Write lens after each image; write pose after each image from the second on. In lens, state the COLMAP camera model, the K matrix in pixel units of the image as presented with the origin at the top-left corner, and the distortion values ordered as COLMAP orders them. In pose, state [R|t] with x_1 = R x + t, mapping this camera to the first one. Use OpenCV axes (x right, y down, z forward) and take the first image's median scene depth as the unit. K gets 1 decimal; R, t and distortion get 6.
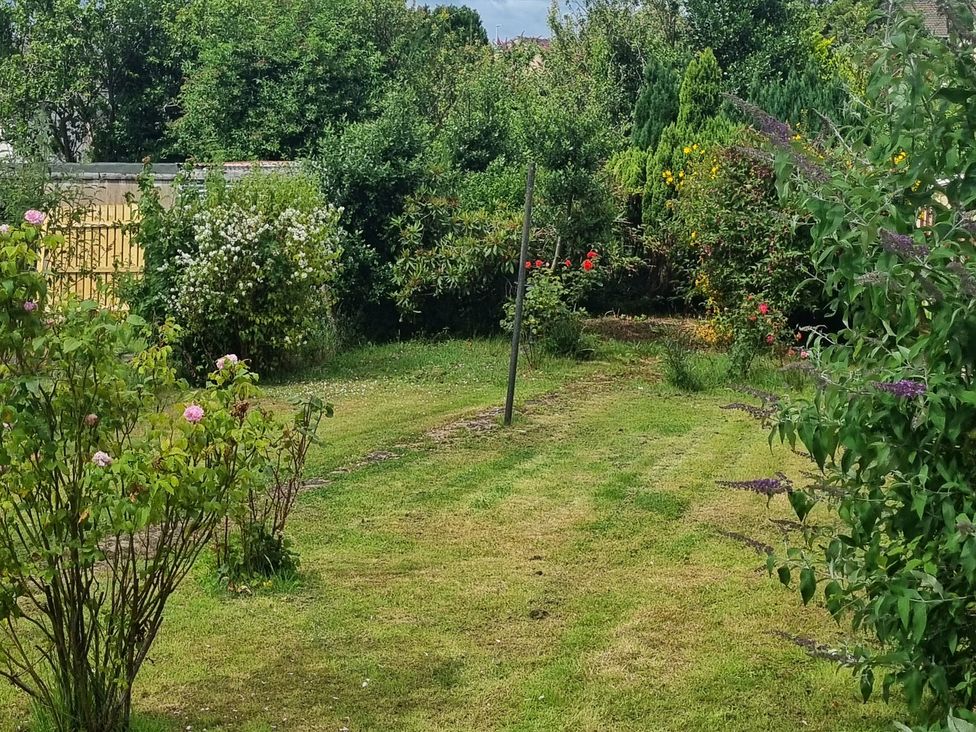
lens RADIAL K [[1573.3, 0, 489.0], [0, 1573.3, 367.2], [0, 0, 1]] dist [-0.002475, 0.000000]
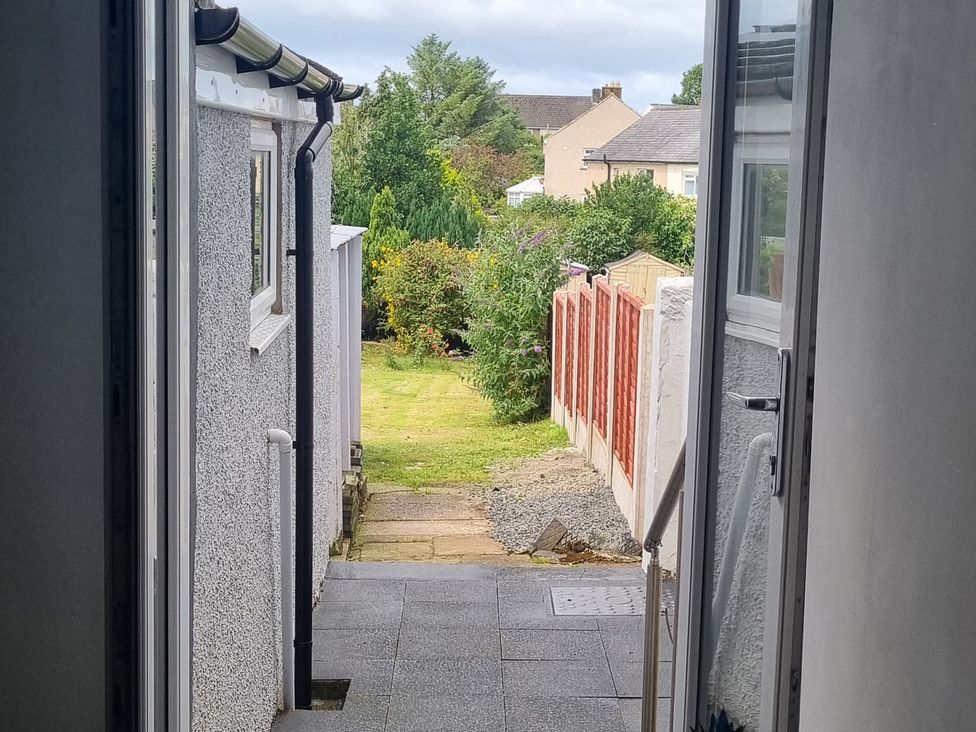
lens RADIAL K [[1573.3, 0, 487.6], [0, 1573.3, 365.5], [0, 0, 1]] dist [-0.002475, 0.000000]
pose [[0.970259, 0.000817, 0.242069, -0.224068], [0.008553, 0.999254, -0.037652, 0.076457], [-0.241919, 0.038603, 0.969528, -0.903558]]
